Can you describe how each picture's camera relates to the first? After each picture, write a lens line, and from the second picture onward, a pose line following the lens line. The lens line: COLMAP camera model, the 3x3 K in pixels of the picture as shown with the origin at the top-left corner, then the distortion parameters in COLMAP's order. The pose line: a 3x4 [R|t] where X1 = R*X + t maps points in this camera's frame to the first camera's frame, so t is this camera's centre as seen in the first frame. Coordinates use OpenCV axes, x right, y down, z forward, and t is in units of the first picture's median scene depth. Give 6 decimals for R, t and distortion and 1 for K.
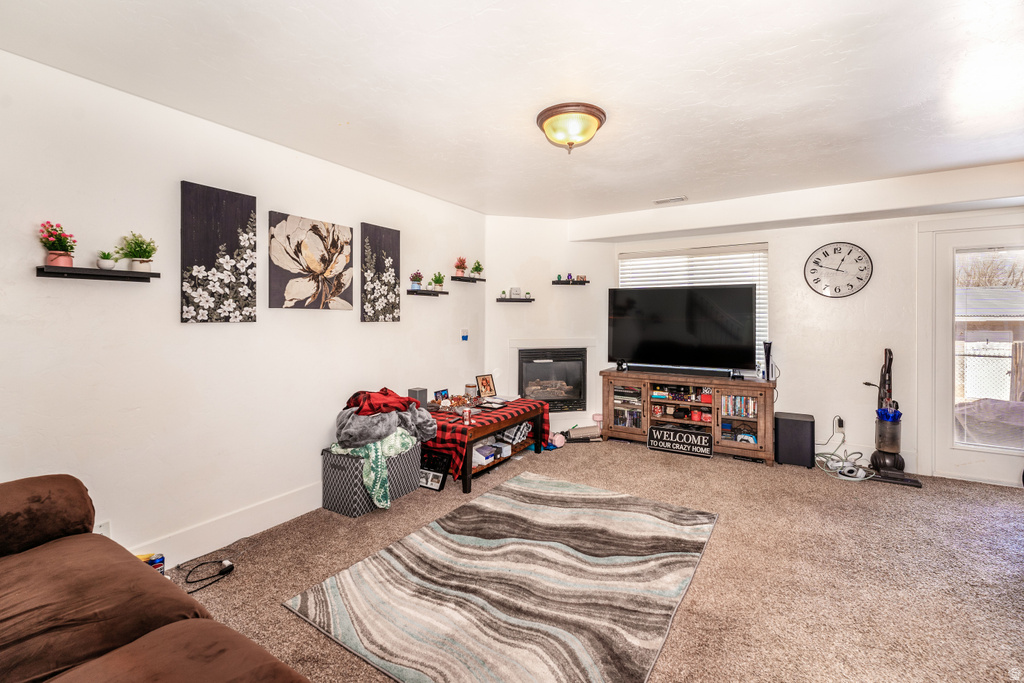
lens RADIAL K [[441.0, 0, 515.0], [0, 441.0, 315.2], [0, 0, 1]] dist [-0.000746, -0.000118]
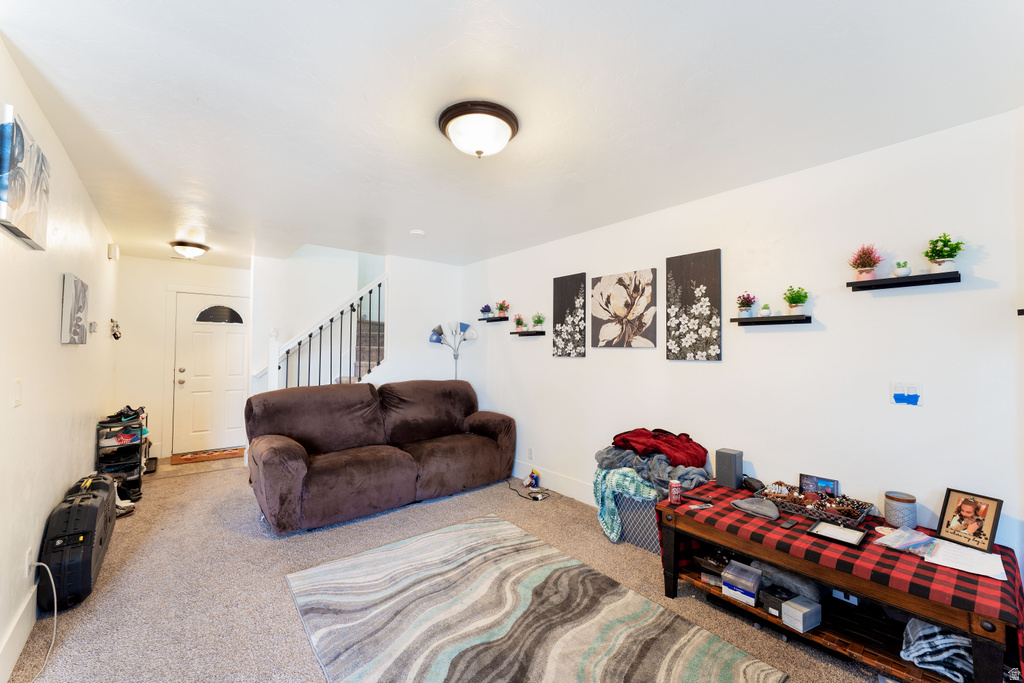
lens RADIAL K [[412.6, 0, 512.0], [0, 412.6, 341.5], [0, 0, 1]] dist [-0.002328, -0.000220]
pose [[-0.325996, -0.031440, -0.944848, 0.623848], [-0.008480, 0.999504, -0.030333, 0.005867], [0.945333, -0.001876, -0.326100, 0.964869]]
